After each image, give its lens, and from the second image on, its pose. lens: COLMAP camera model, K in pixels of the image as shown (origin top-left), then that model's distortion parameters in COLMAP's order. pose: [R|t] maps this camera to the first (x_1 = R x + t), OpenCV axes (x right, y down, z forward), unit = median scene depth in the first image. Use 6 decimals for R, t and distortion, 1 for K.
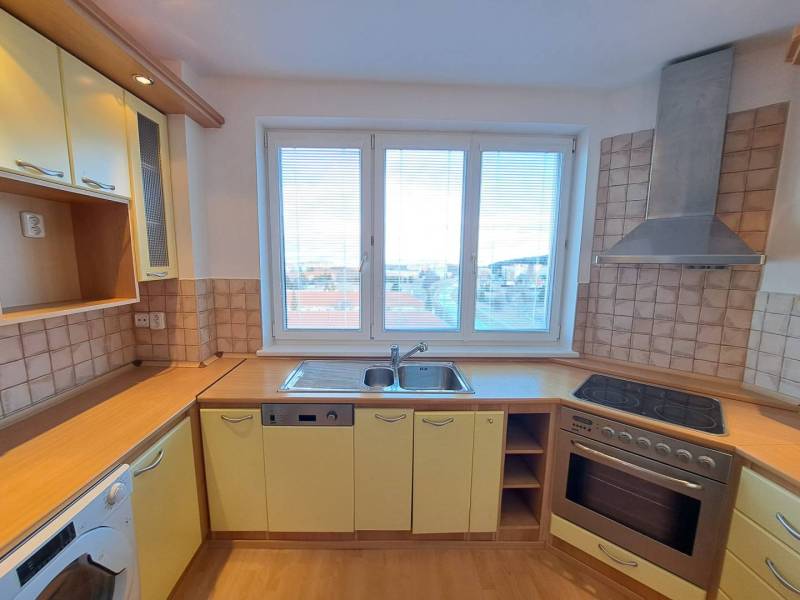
lens RADIAL K [[318.3, 0, 391.7], [0, 318.3, 302.7], [0, 0, 1]] dist [-0.017850, -0.000235]
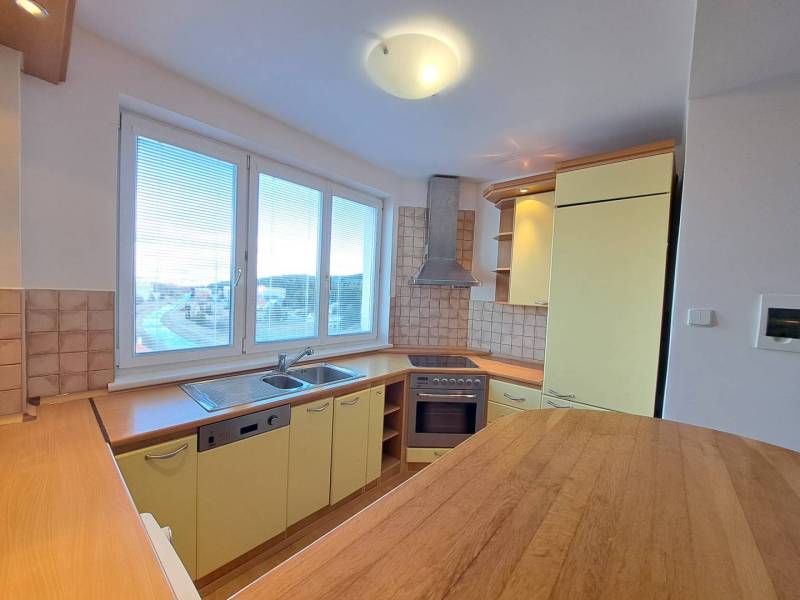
lens RADIAL K [[318.3, 0, 391.7], [0, 318.3, 302.7], [0, 0, 1]] dist [-0.017850, -0.000235]
pose [[0.680574, -0.010807, 0.732599, -0.588231], [0.059823, 0.997372, -0.040862, 0.030570], [-0.730233, 0.071636, 0.679433, -0.026857]]
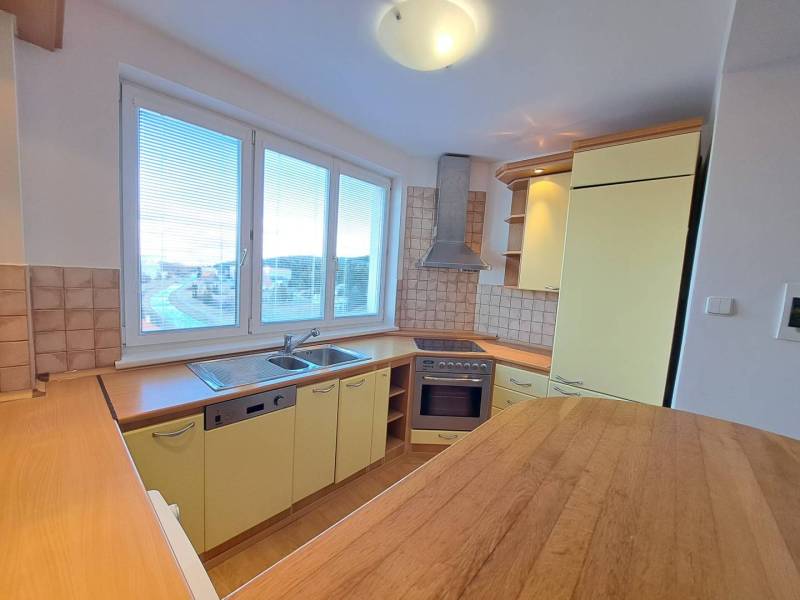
lens RADIAL K [[318.9, 0, 393.6], [0, 318.9, 302.5], [0, 0, 1]] dist [-0.019849, 0.000247]
pose [[0.689691, -0.038219, 0.723094, -0.580903], [0.042613, 0.999018, 0.012159, 0.030423], [-0.722848, 0.022428, 0.690642, -0.012730]]
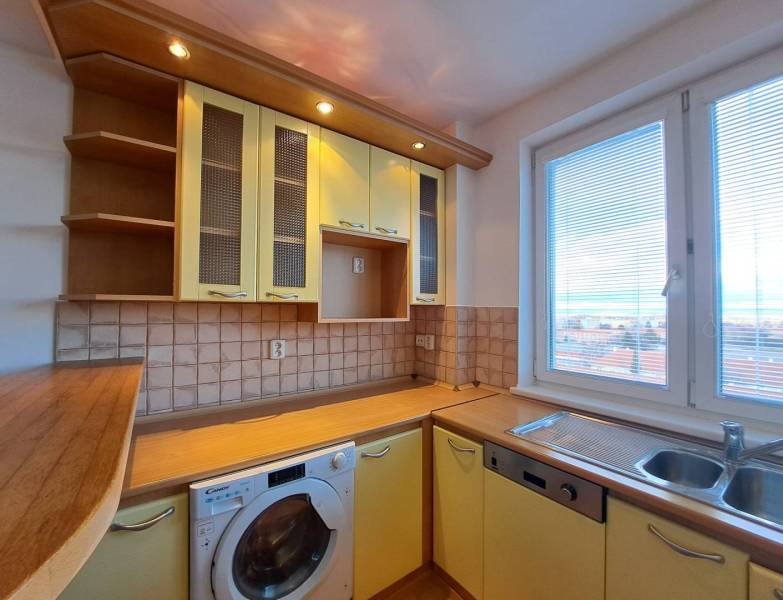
lens RADIAL K [[317.9, 0, 376.7], [0, 317.9, 303.2], [0, 0, 1]] dist [-0.014399, -0.000099]
pose [[0.545002, -0.025515, -0.838047, 0.142129], [-0.113367, 0.988115, -0.103809, 0.062102], [0.830735, 0.151583, 0.535632, 0.198495]]
